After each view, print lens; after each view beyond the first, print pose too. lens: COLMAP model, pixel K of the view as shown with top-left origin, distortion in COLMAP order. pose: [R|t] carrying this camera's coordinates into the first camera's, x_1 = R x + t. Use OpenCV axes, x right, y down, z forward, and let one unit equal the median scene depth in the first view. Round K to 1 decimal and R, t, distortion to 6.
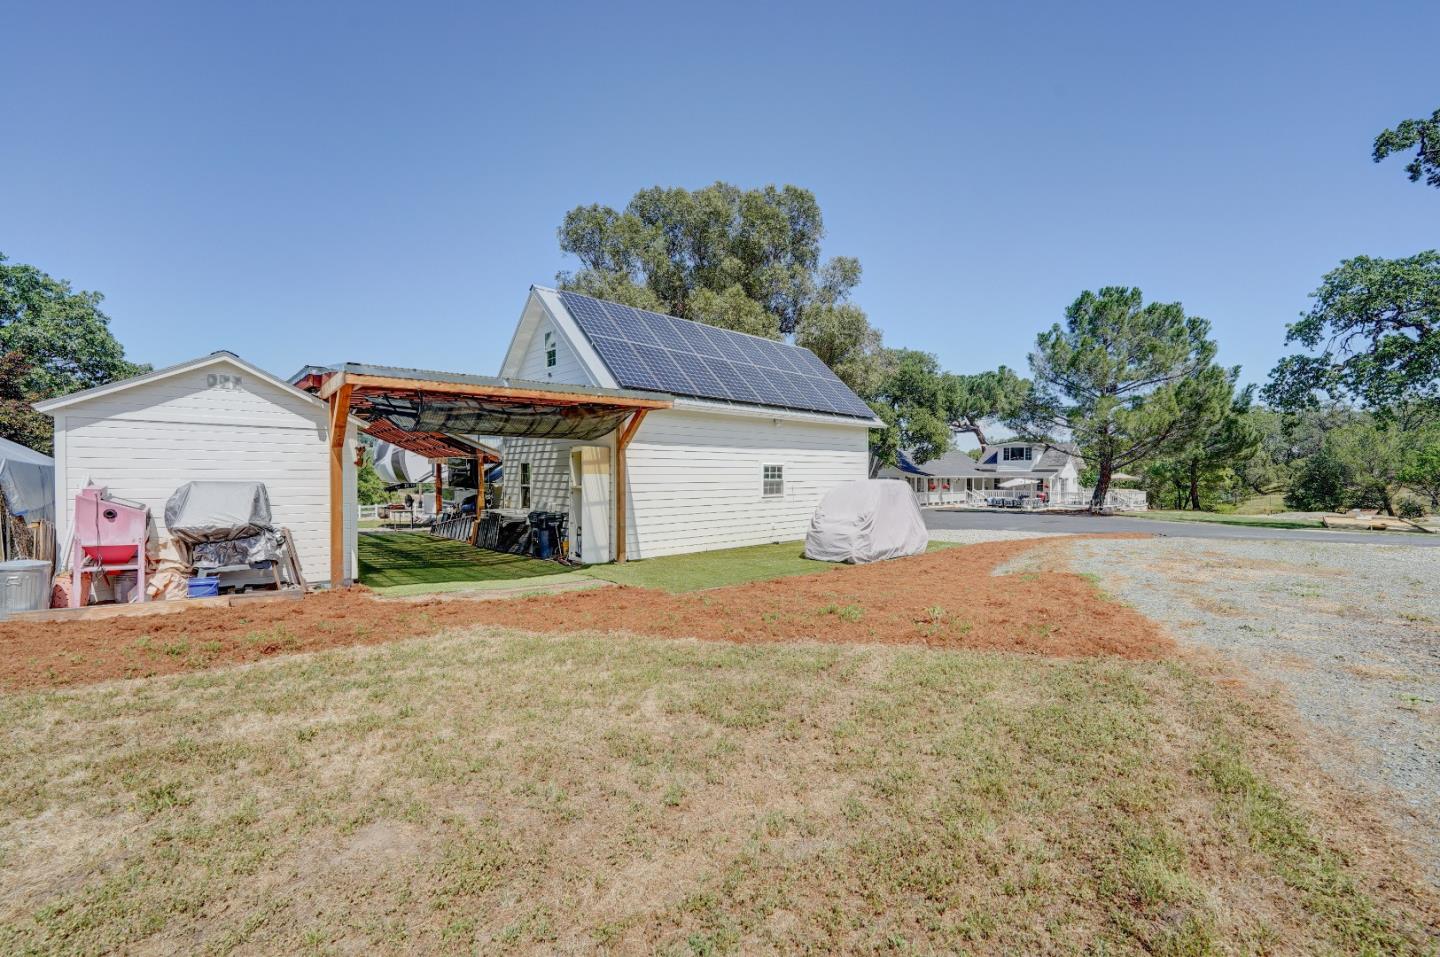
lens RADIAL K [[585.9, 0, 715.9], [0, 585.9, 483.9], [0, 0, 1]] dist [-0.010429, 0.000274]
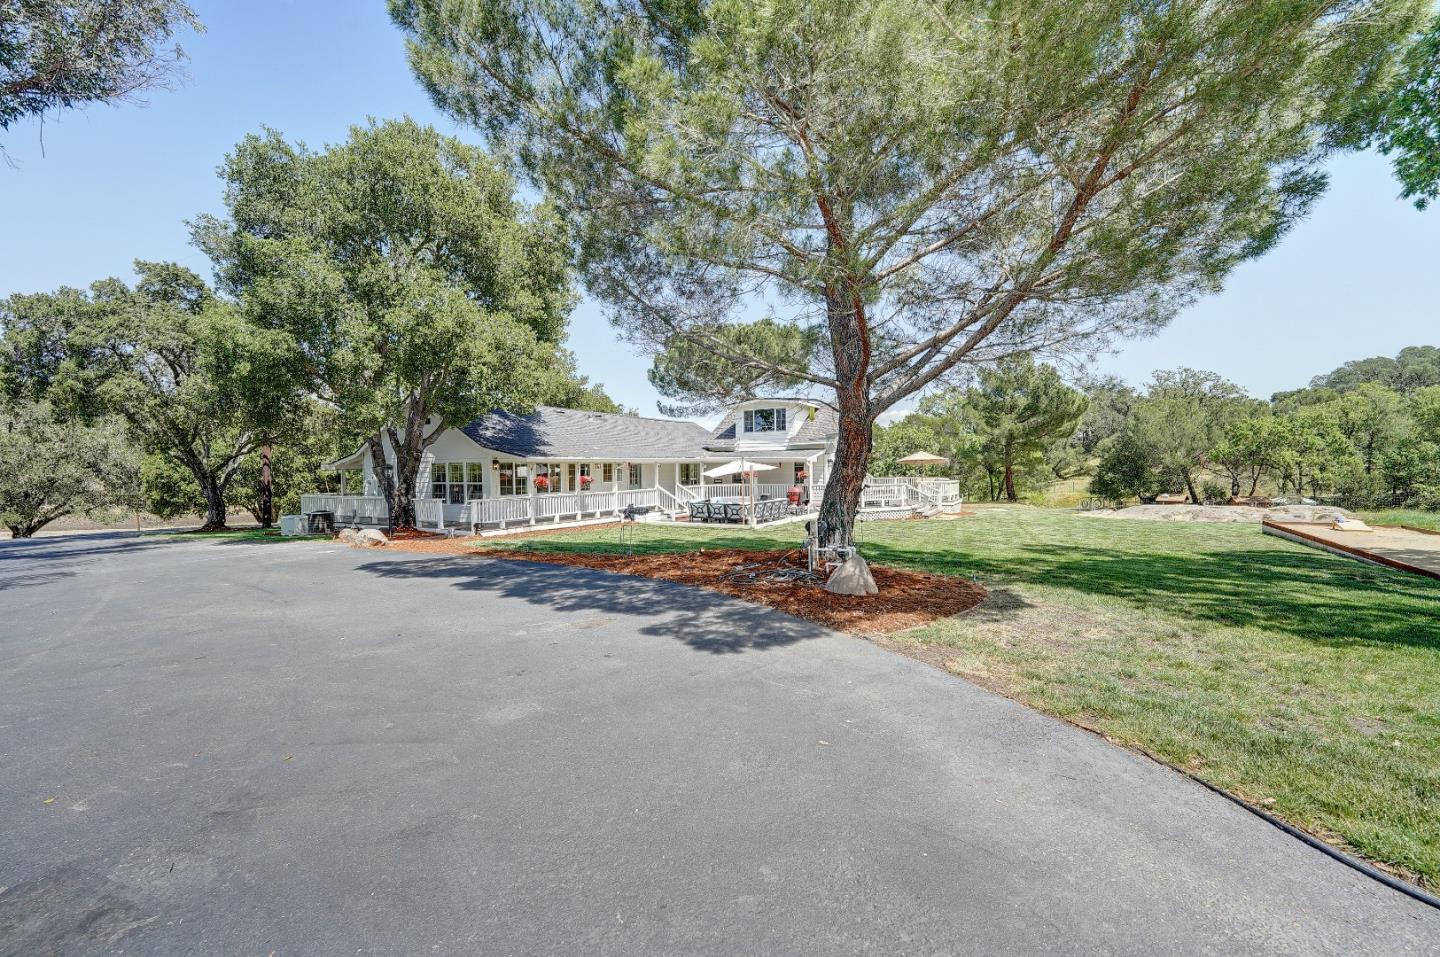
lens RADIAL K [[585.9, 0, 722.7], [0, 585.9, 472.4], [0, 0, 1]] dist [-0.010429, 0.000274]
pose [[0.965470, -0.018984, 0.259823, 0.231876], [0.021114, 0.999762, -0.005410, 0.001289], [-0.259658, 0.010709, 0.965641, 0.322231]]
